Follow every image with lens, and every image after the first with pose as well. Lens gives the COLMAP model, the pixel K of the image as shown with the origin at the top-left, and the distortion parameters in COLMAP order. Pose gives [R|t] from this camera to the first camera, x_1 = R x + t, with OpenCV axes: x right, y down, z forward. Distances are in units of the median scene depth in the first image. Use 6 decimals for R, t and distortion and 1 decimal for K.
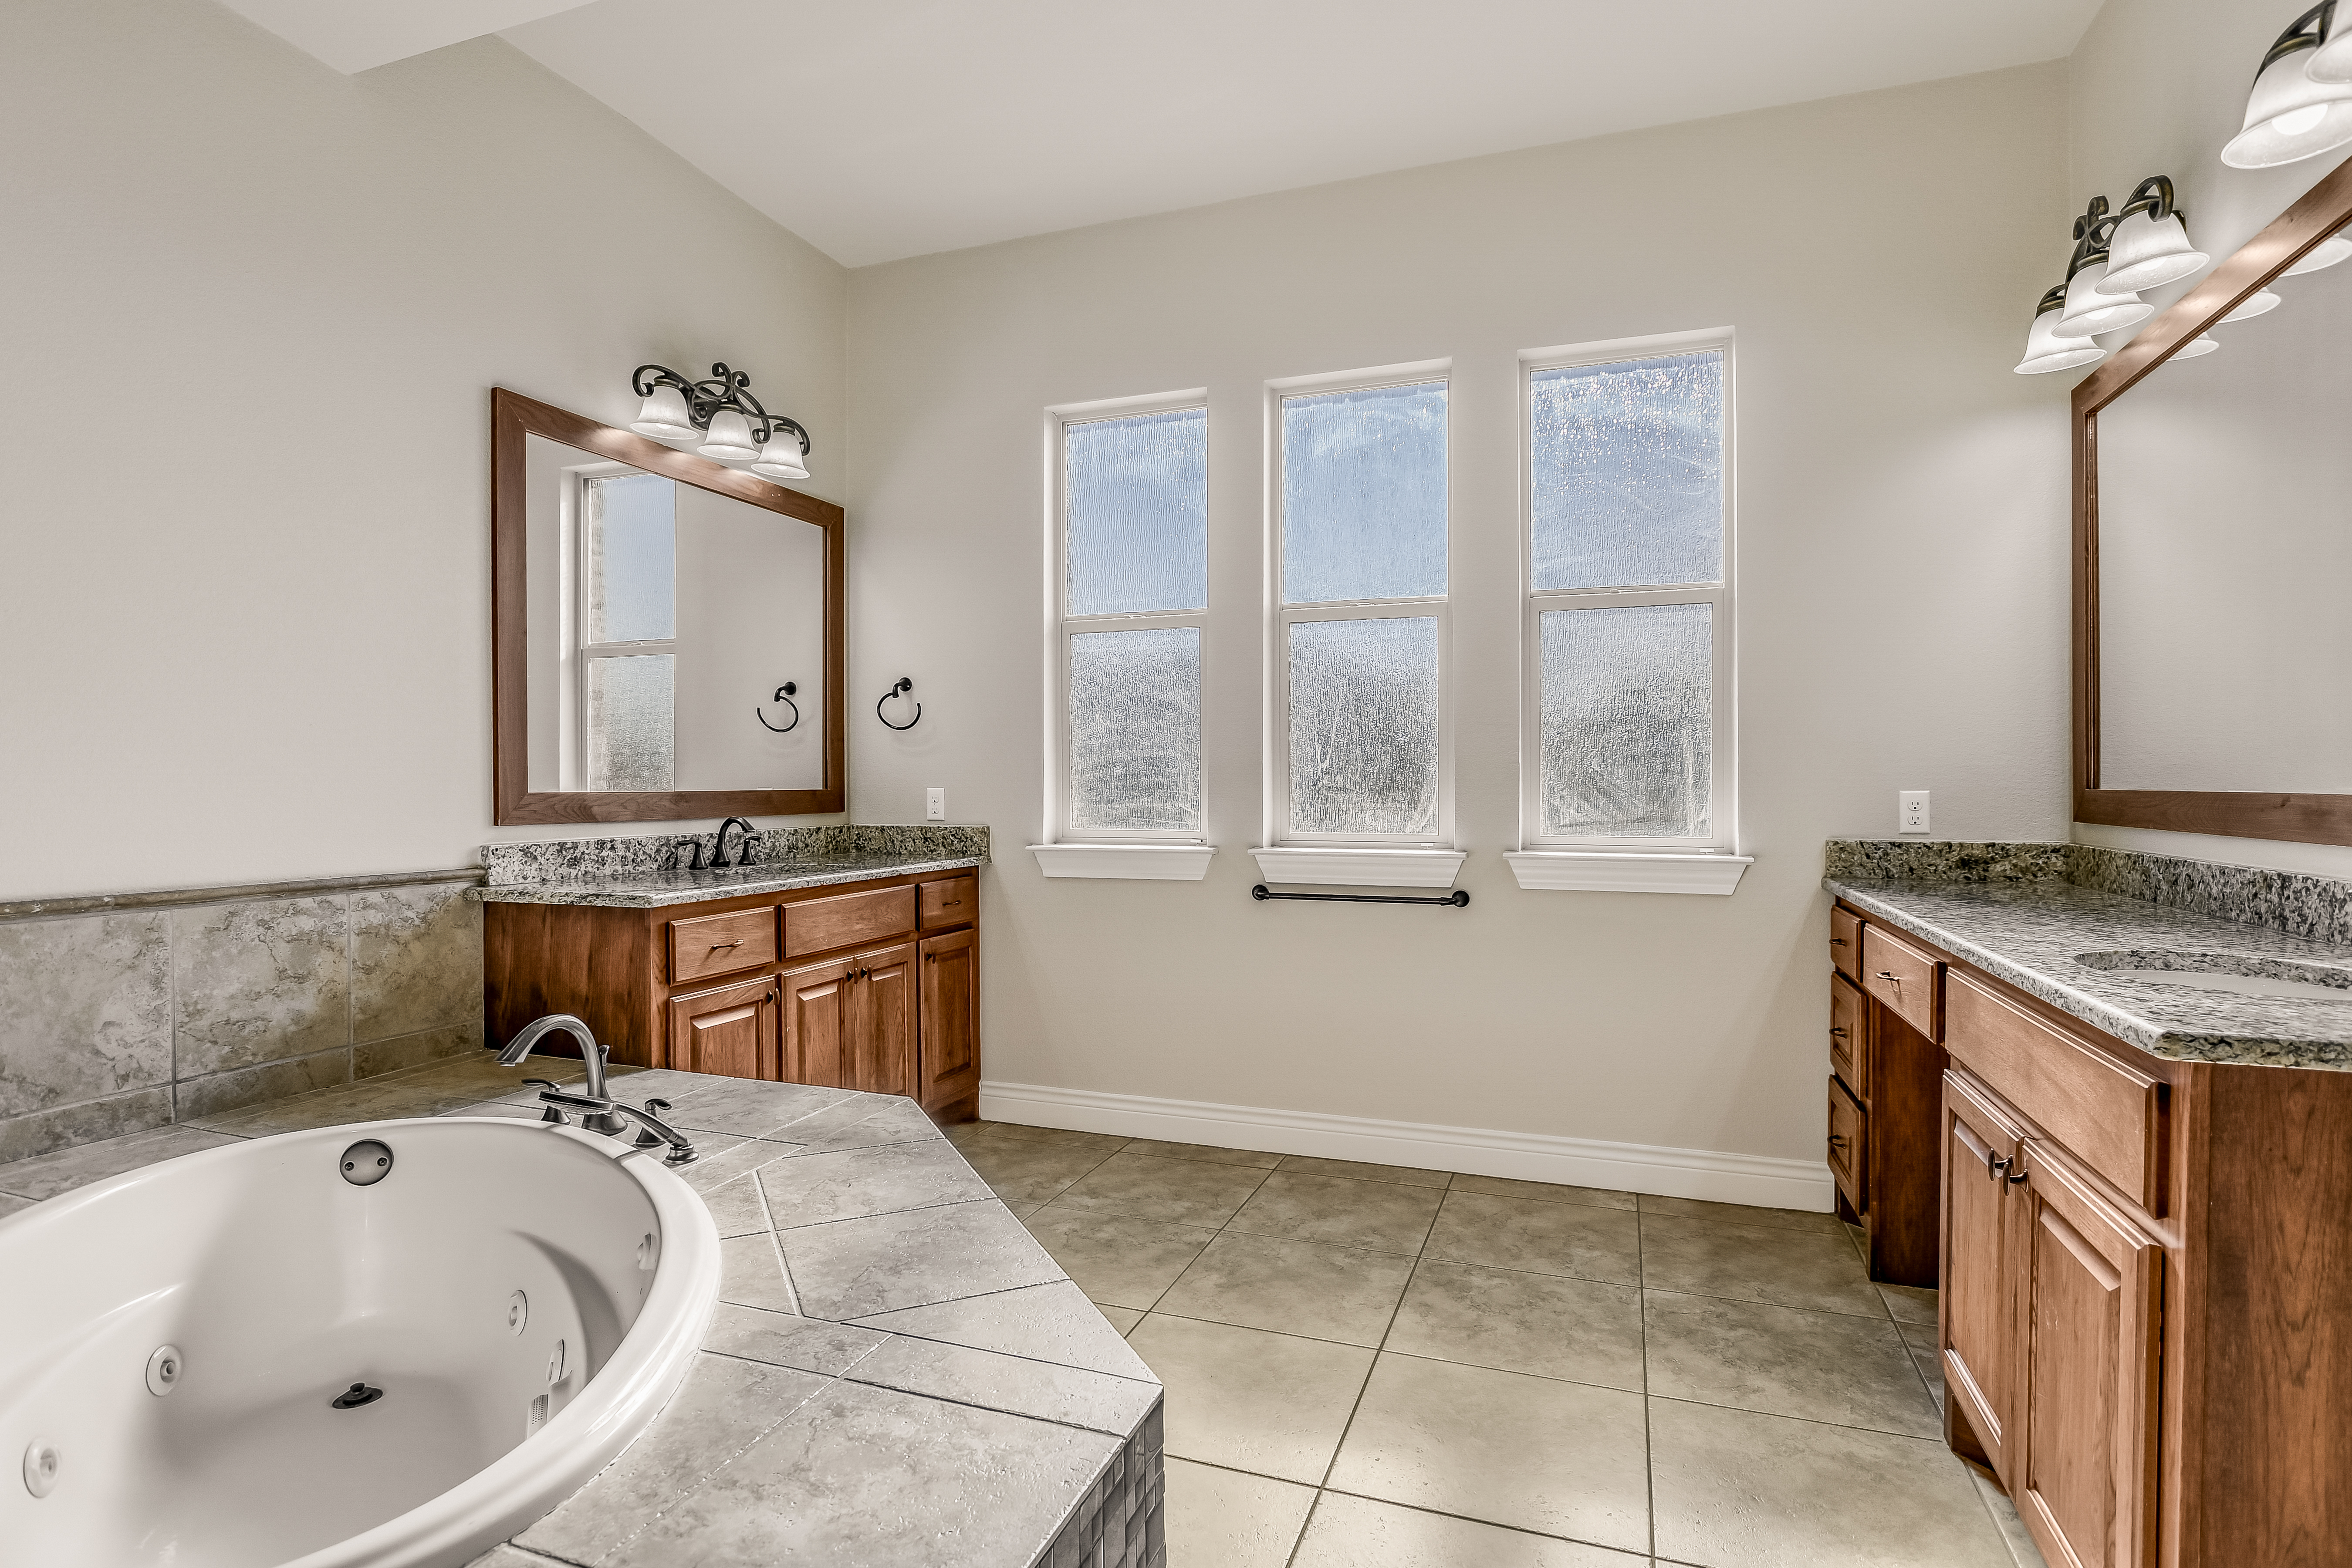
lens RADIAL K [[1174.3, 0, 1168.8], [0, 1174.3, 782.8], [0, 0, 1]] dist [-0.012685, 0.000378]
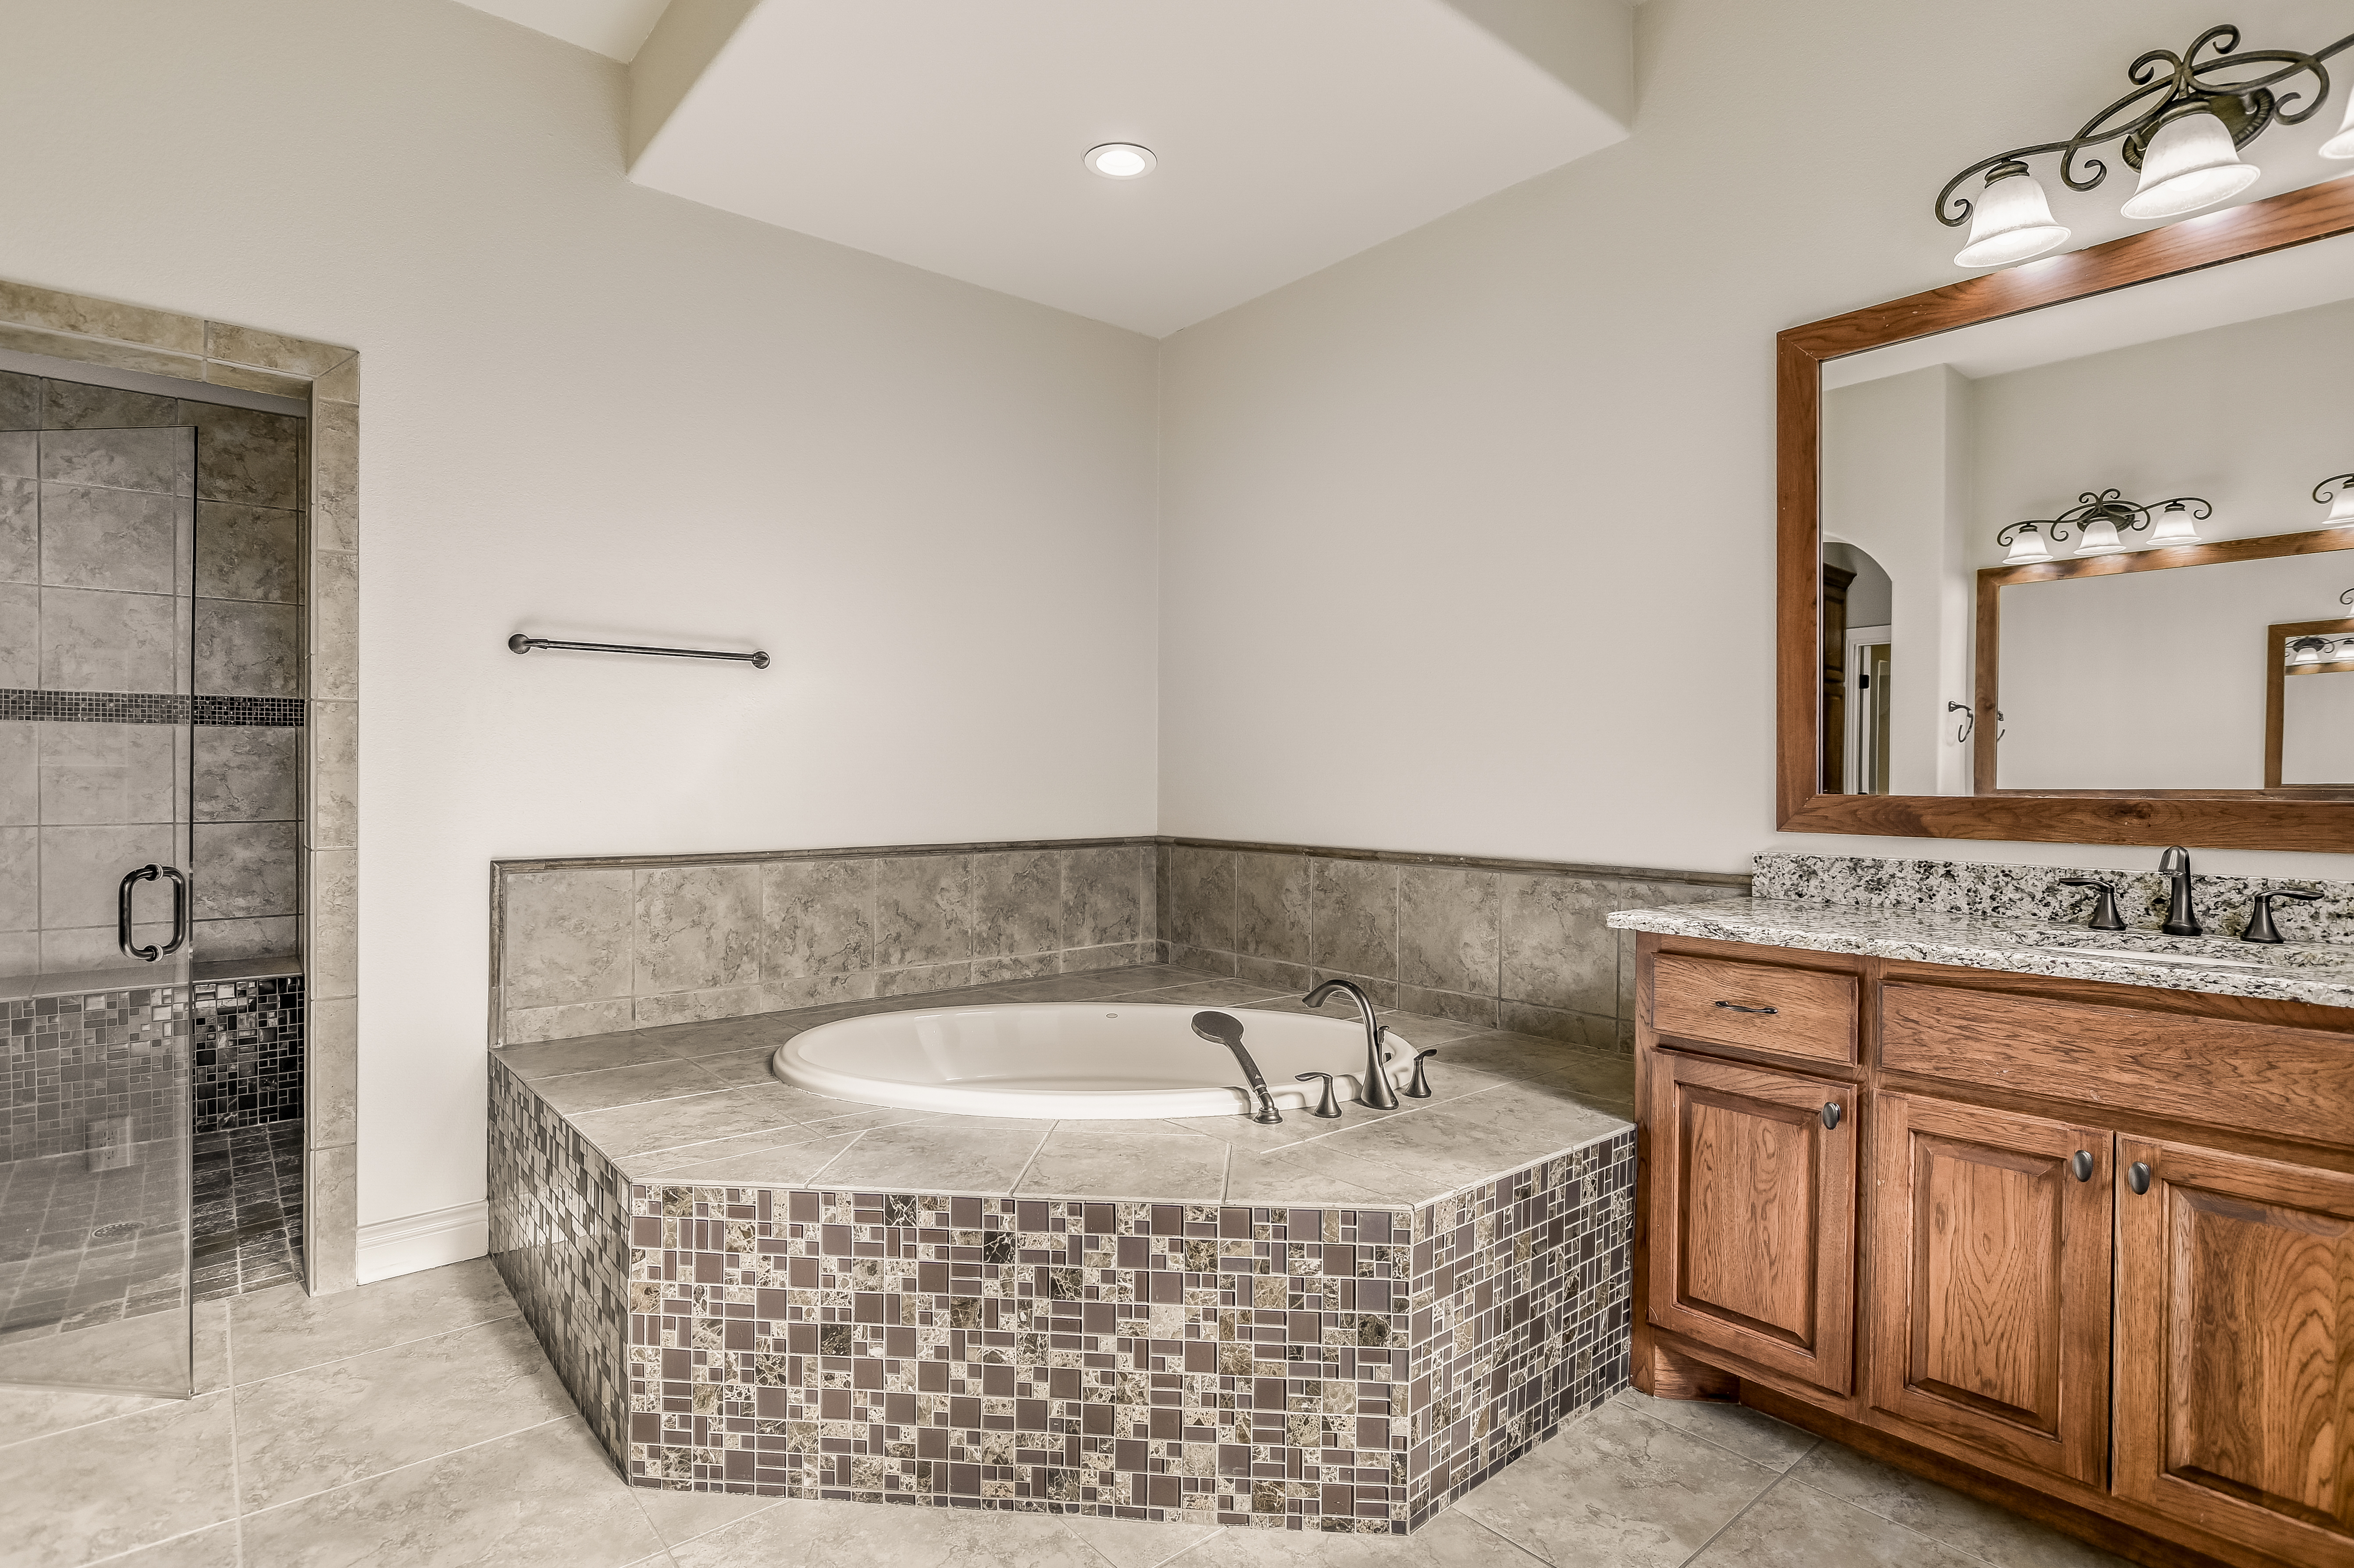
lens RADIAL K [[1175.3, 0, 1169.8], [0, 1175.3, 782.8], [0, 0, 1]] dist [-0.012685, 0.000378]
pose [[-0.505713, -0.003258, -0.862696, 0.479454], [-0.008481, 0.999963, 0.001195, 0.003840], [0.862660, 0.007921, -0.505722, 1.216480]]
